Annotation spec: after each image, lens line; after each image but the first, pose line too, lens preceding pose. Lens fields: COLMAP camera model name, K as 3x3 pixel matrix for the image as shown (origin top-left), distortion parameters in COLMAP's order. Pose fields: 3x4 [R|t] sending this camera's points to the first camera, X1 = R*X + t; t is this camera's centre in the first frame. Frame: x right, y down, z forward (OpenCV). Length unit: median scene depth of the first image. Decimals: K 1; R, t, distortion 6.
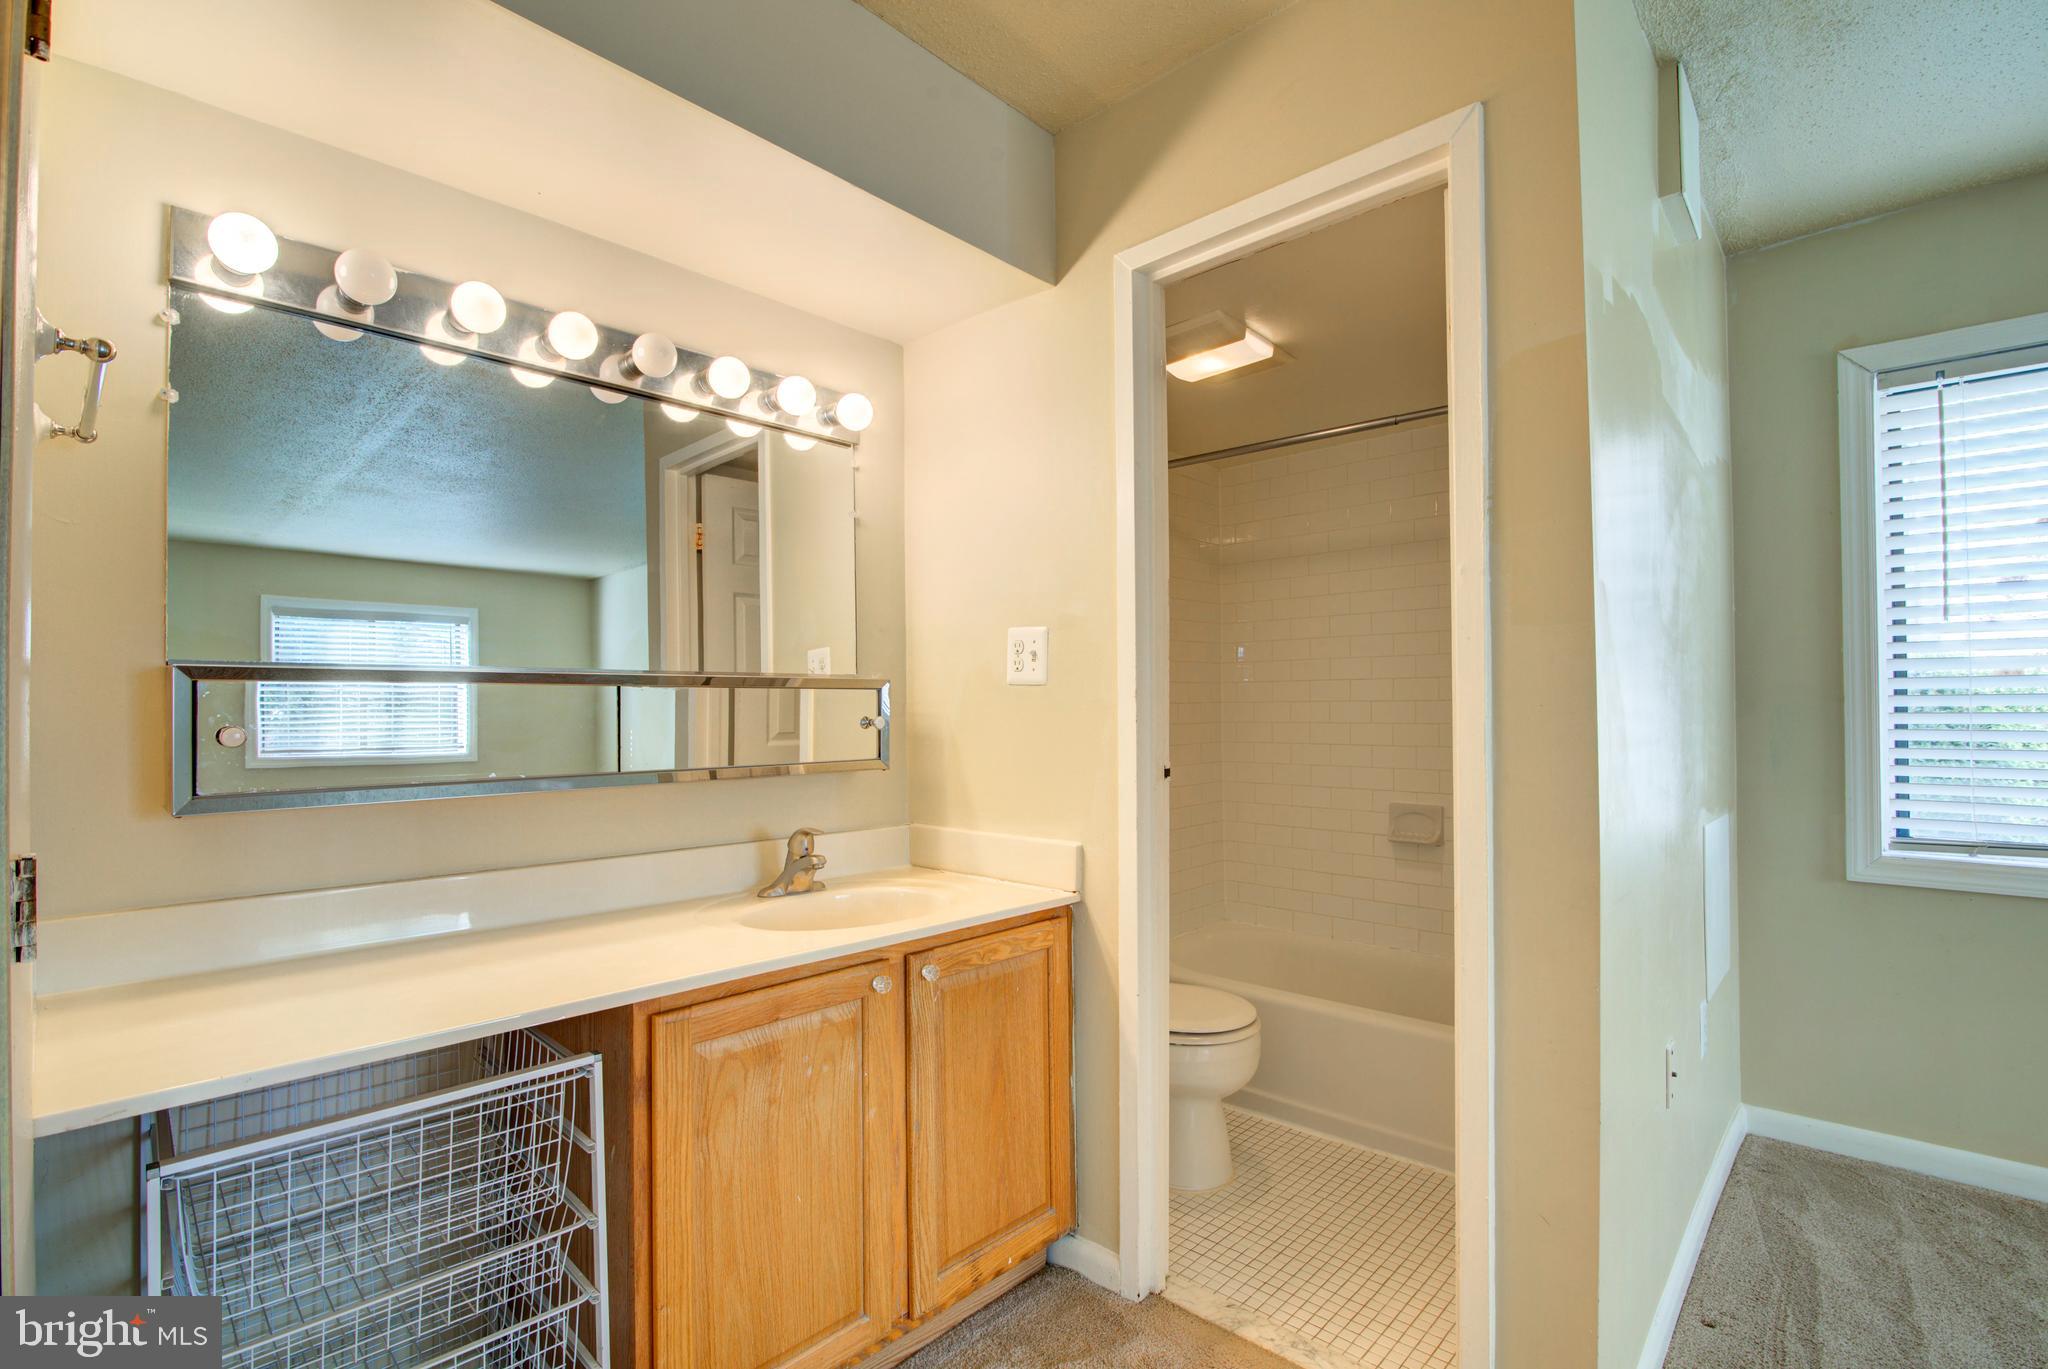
lens RADIAL K [[936.5, 0, 1023.5], [0, 936.5, 696.0], [0, 0, 1]] dist [-0.017177, 0.000375]
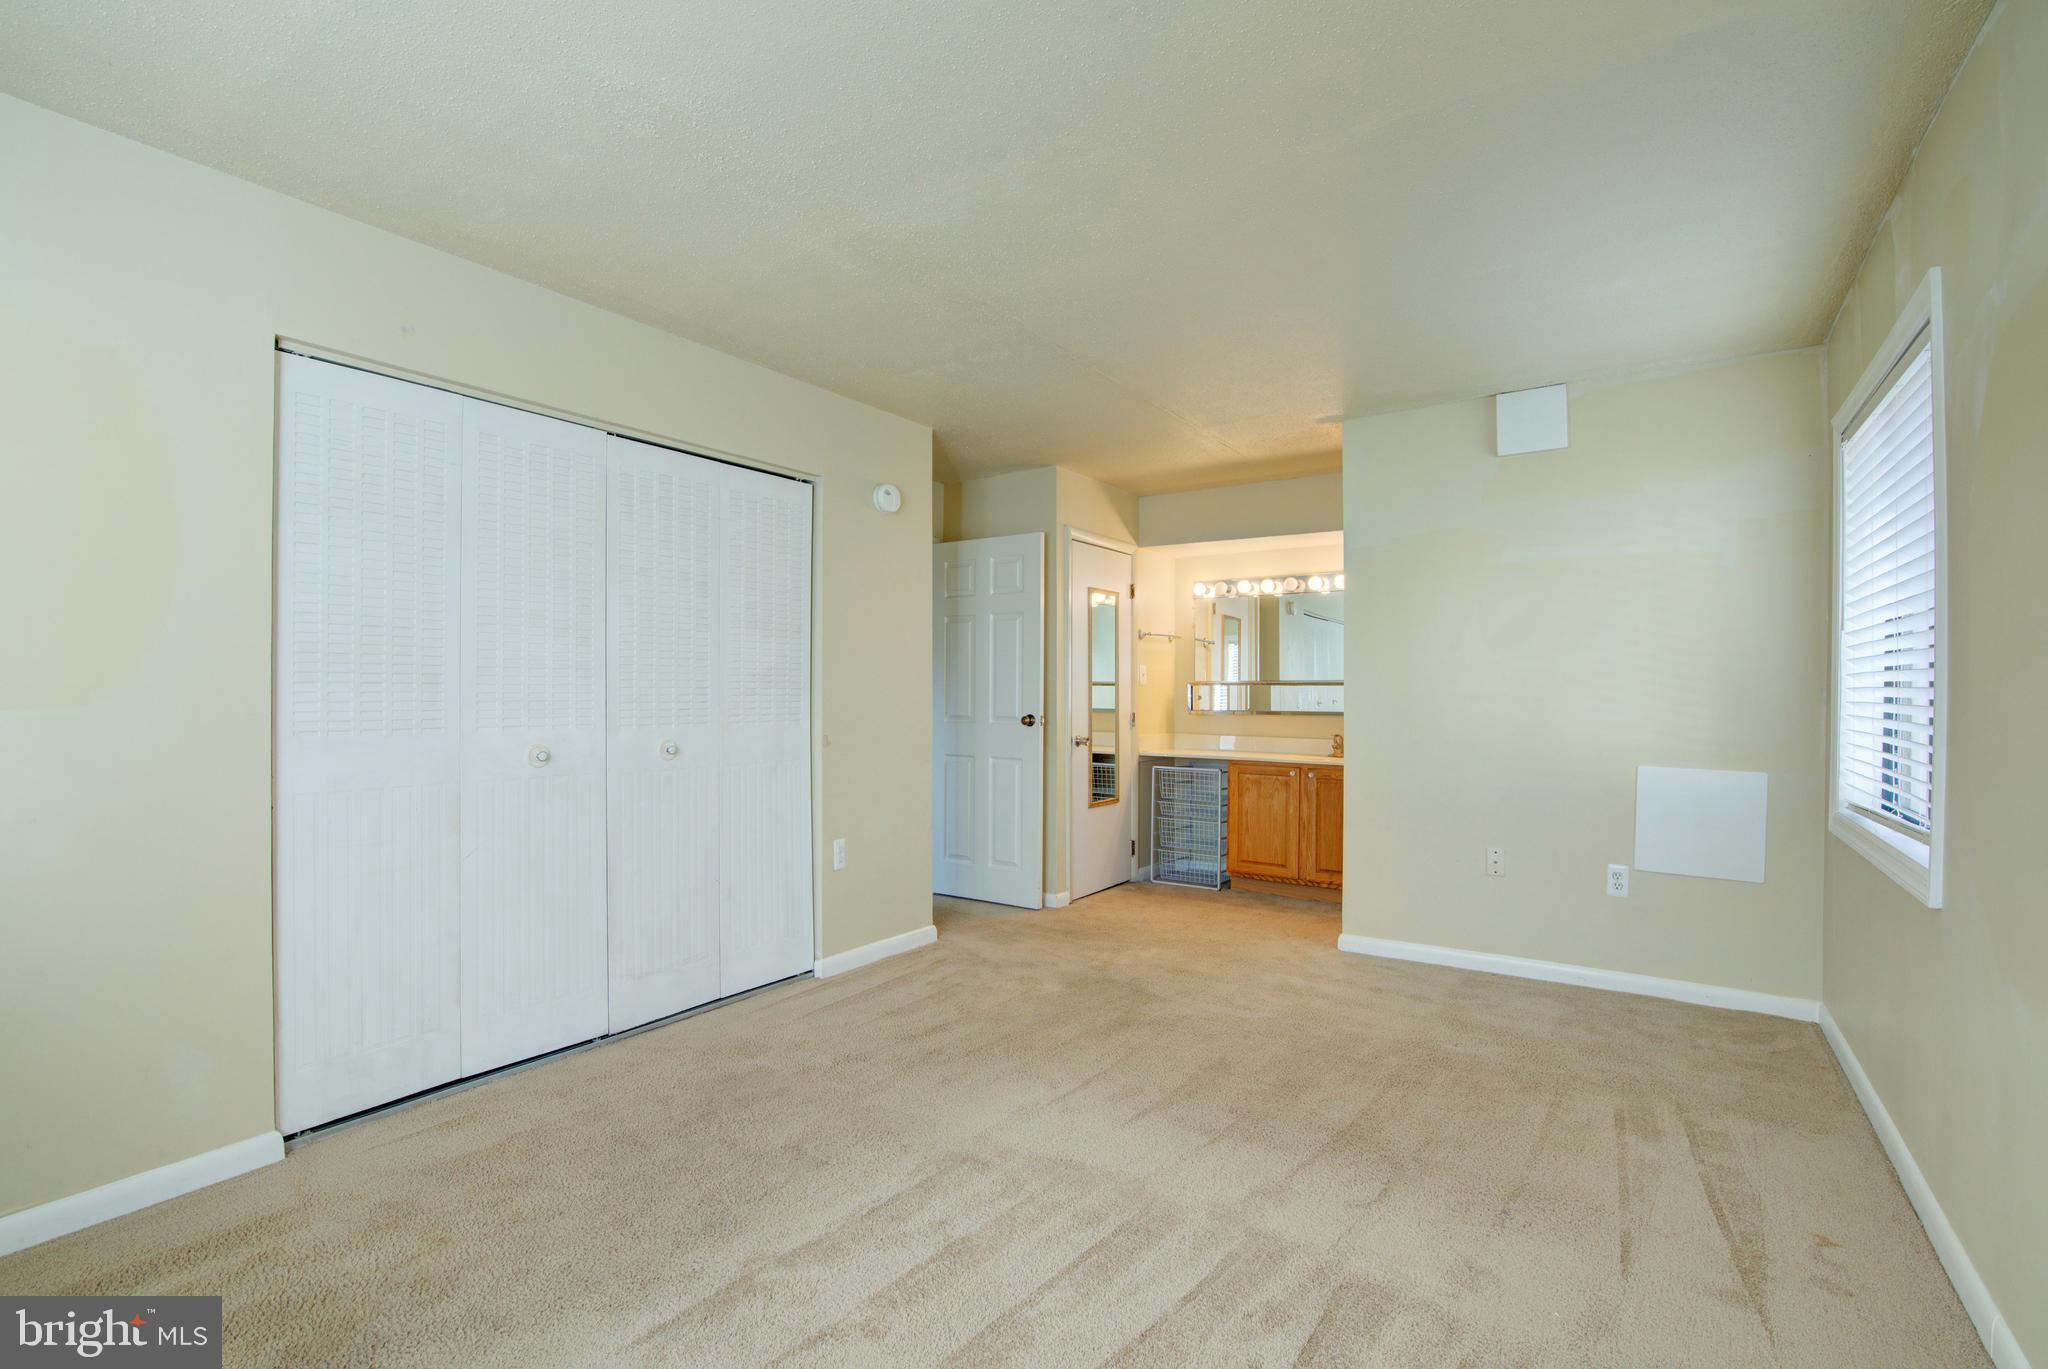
lens RADIAL K [[936.5, 0, 1023.5], [0, 936.5, 696.0], [0, 0, 1]] dist [-0.017177, 0.000375]
pose [[0.167390, 0.010035, -0.985840, 3.290063], [0.007371, 0.999908, 0.011430, -0.016498], [0.985863, -0.009180, 0.167301, -0.565977]]
